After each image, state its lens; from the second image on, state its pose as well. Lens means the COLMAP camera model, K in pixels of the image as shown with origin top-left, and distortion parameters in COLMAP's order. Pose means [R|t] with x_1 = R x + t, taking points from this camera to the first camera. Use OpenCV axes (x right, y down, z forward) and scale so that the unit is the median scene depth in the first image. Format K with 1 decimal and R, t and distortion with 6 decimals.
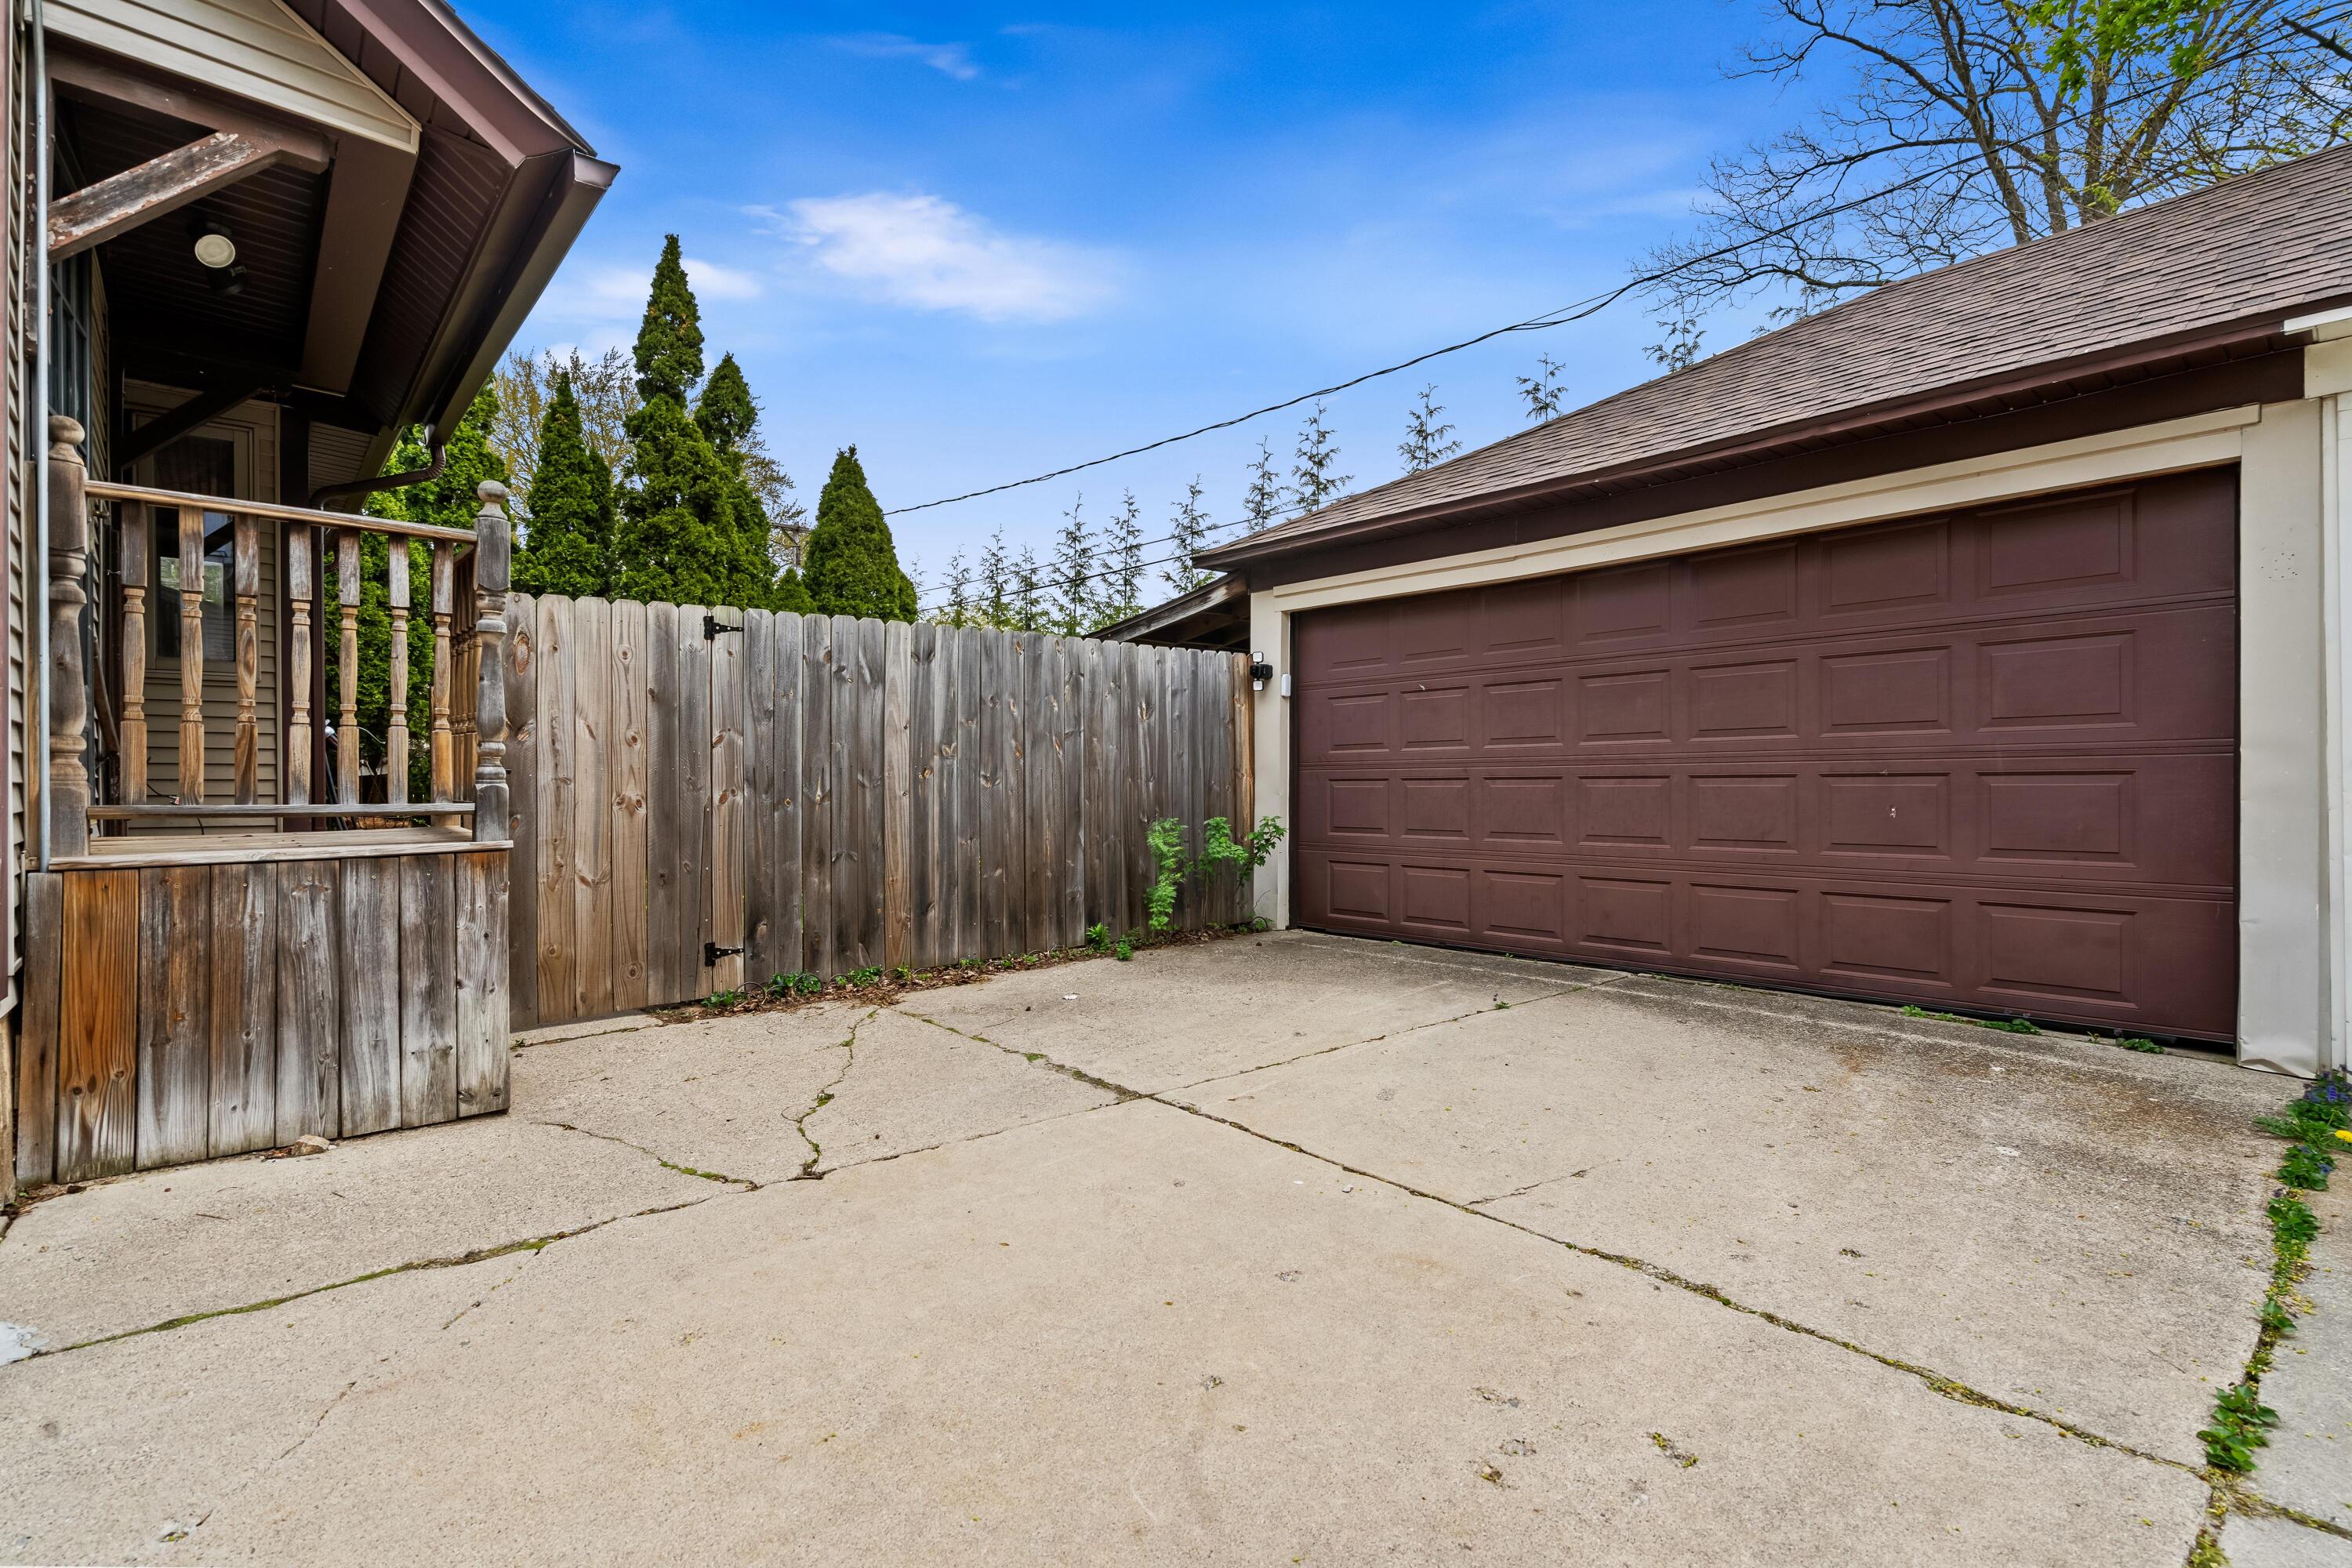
lens RADIAL K [[1080.4, 0, 1176.0], [0, 1080.4, 784.0], [0, 0, 1]] dist [-0.003071, -0.000196]
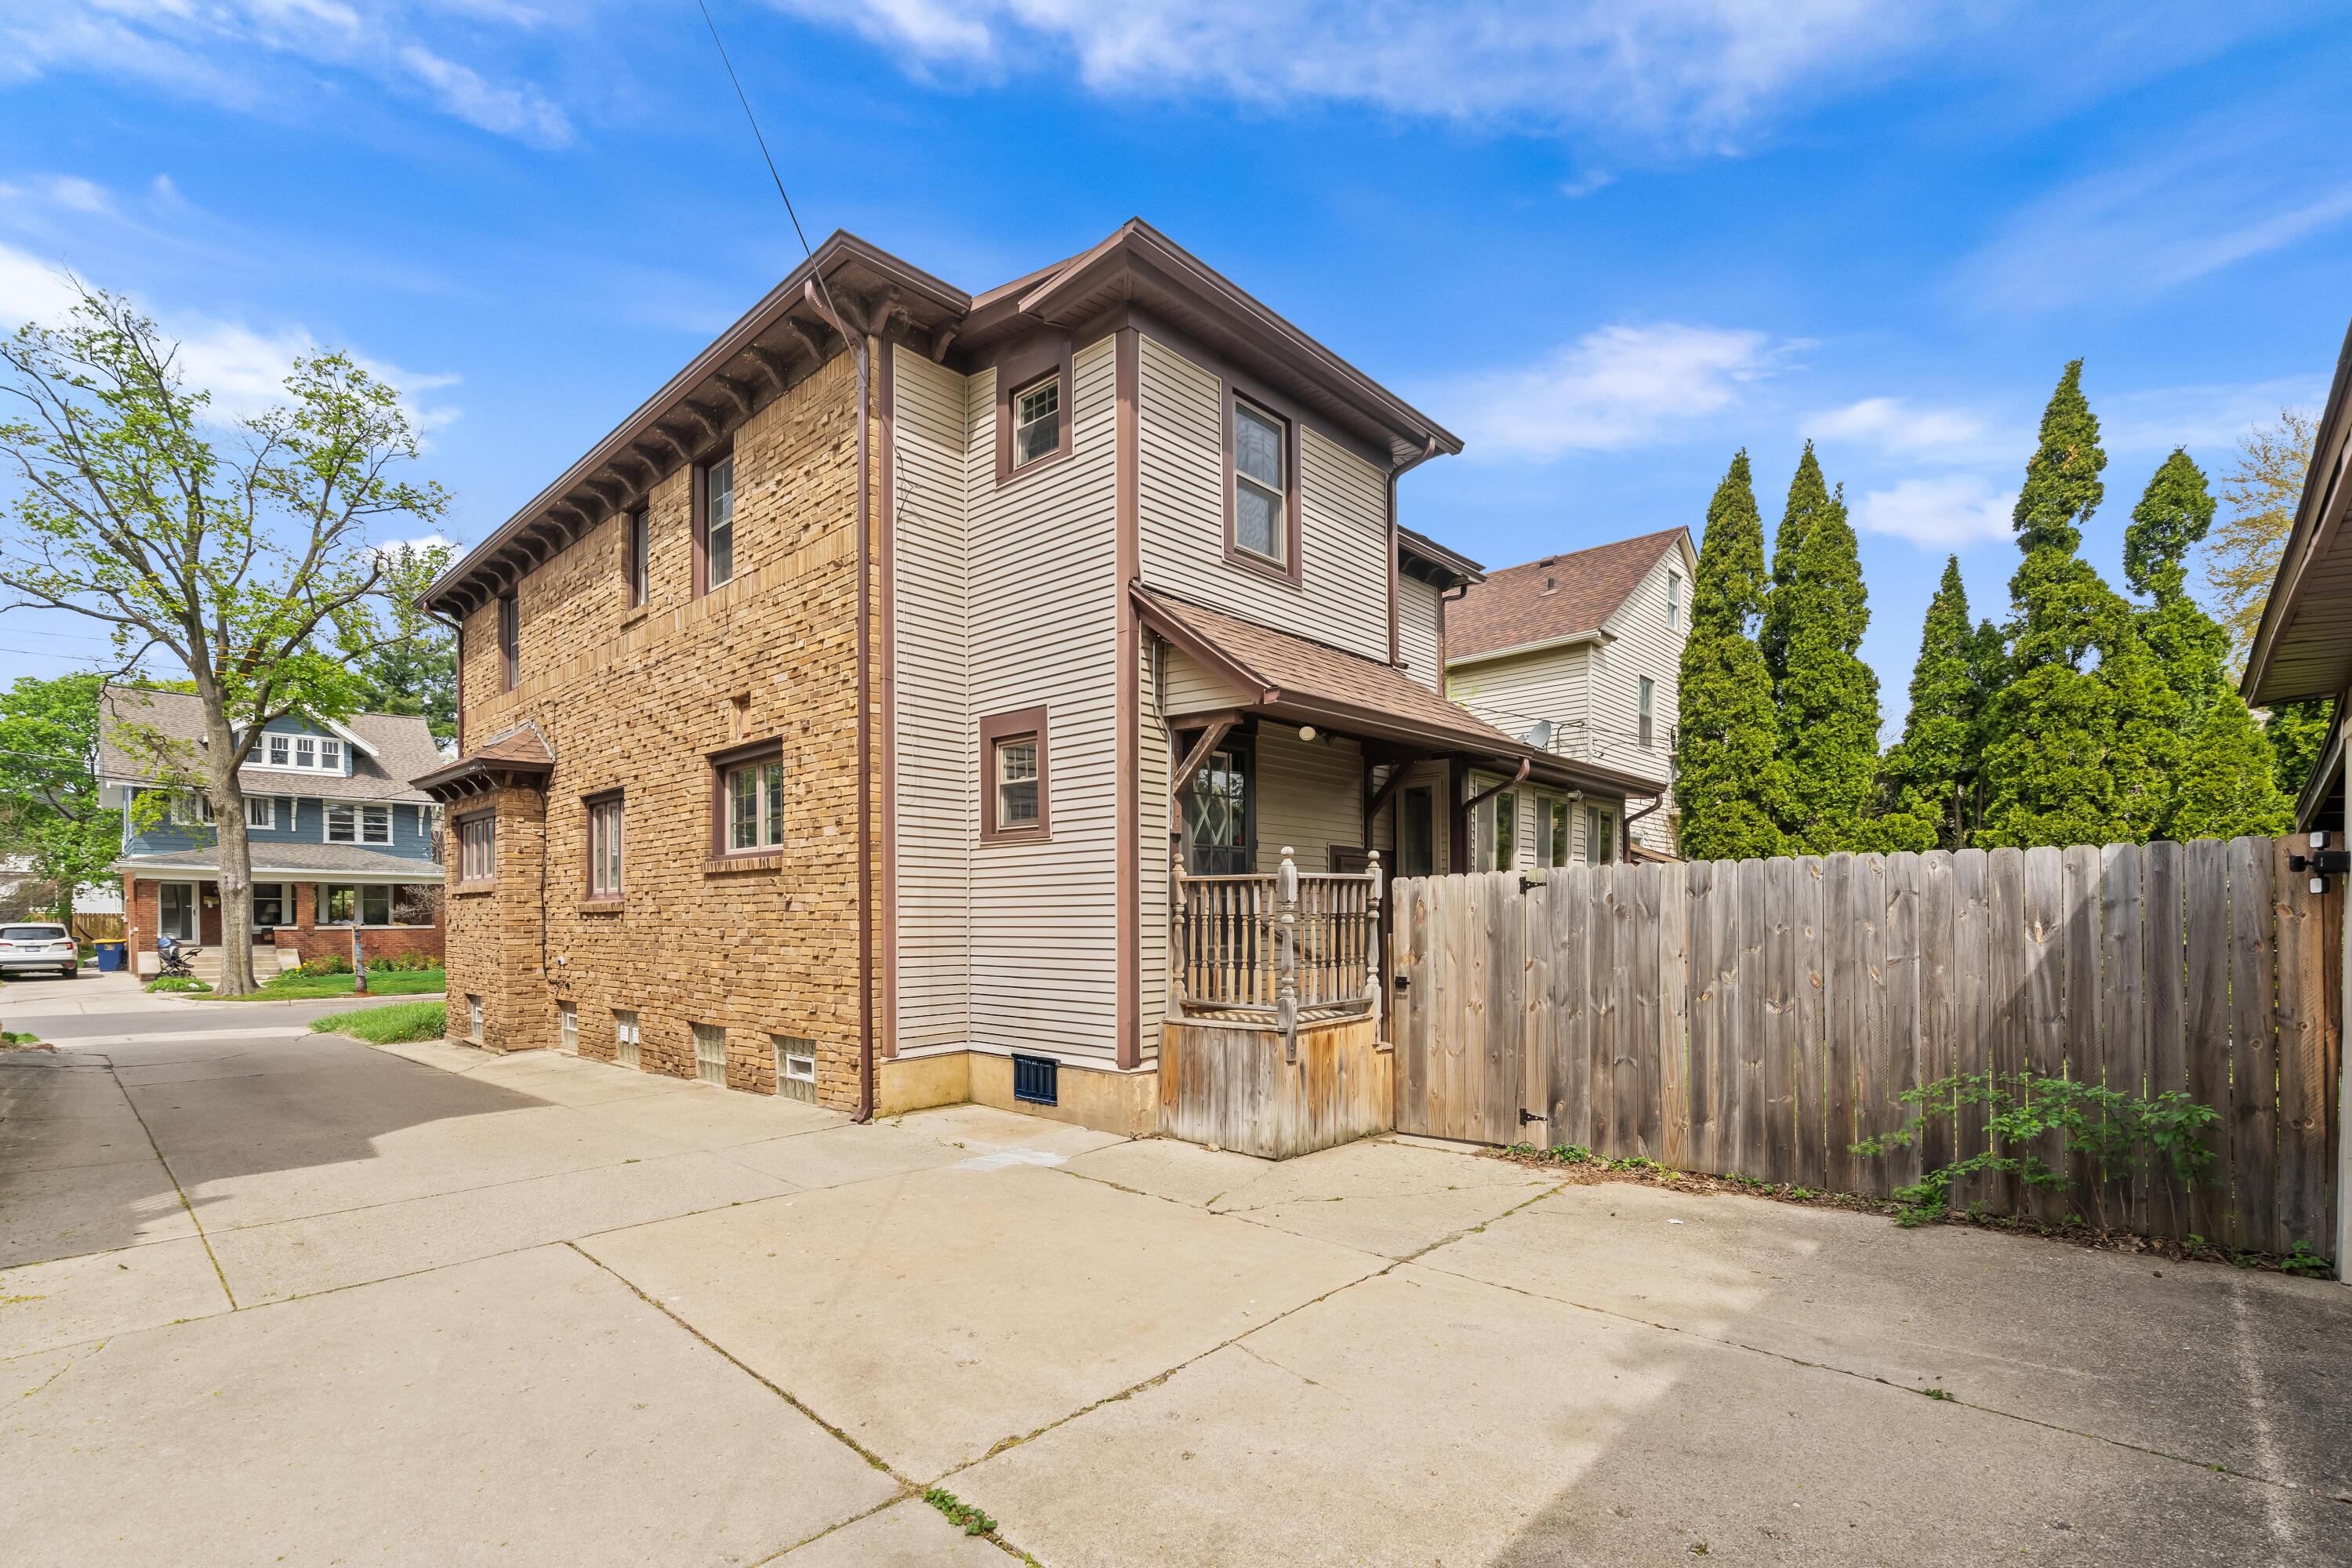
lens RADIAL K [[1065.6, 0, 1177.1], [0, 1065.6, 914.5], [0, 0, 1]] dist [0.020865, -0.000021]
pose [[0.112134, 0.001702, -0.993692, 0.804546], [-0.000805, 0.999998, 0.001622, -0.096490], [0.993693, 0.000618, 0.112135, 0.349199]]
